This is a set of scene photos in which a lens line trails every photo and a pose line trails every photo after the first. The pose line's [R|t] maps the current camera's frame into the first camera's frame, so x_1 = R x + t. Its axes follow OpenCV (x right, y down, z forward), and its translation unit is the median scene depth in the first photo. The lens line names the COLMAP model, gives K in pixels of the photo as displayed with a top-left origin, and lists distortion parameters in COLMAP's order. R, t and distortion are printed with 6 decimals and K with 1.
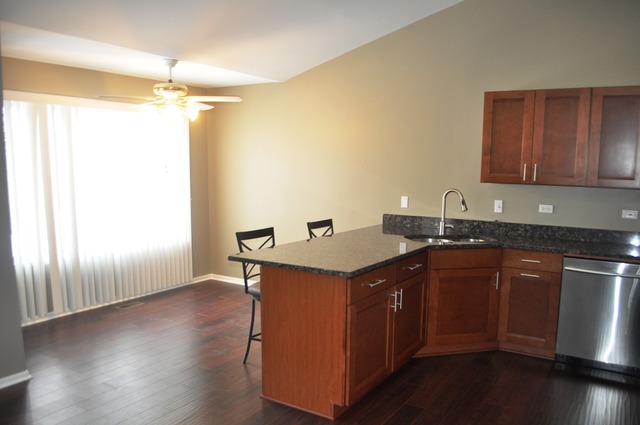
lens RADIAL K [[510.8, 0, 334.6], [0, 510.8, 238.5], [0, 0, 1]] dist [-0.073361, -0.004213]
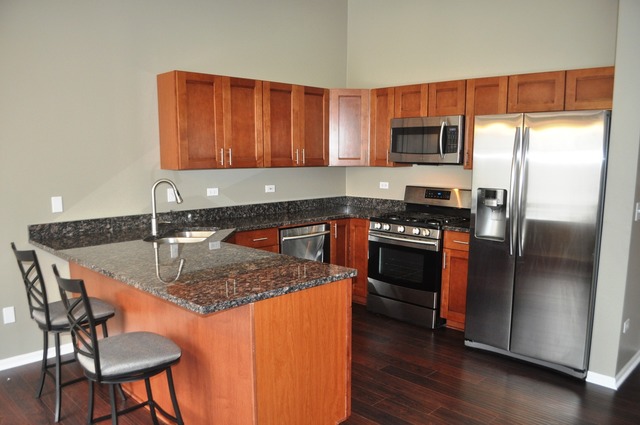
lens RADIAL K [[510.8, 0, 334.6], [0, 510.8, 238.5], [0, 0, 1]] dist [-0.073361, -0.004213]
pose [[0.229593, -0.176725, 0.957108, -0.574171], [0.143743, 0.978750, 0.146240, -0.087418], [-0.962614, 0.104002, 0.250117, 0.543460]]
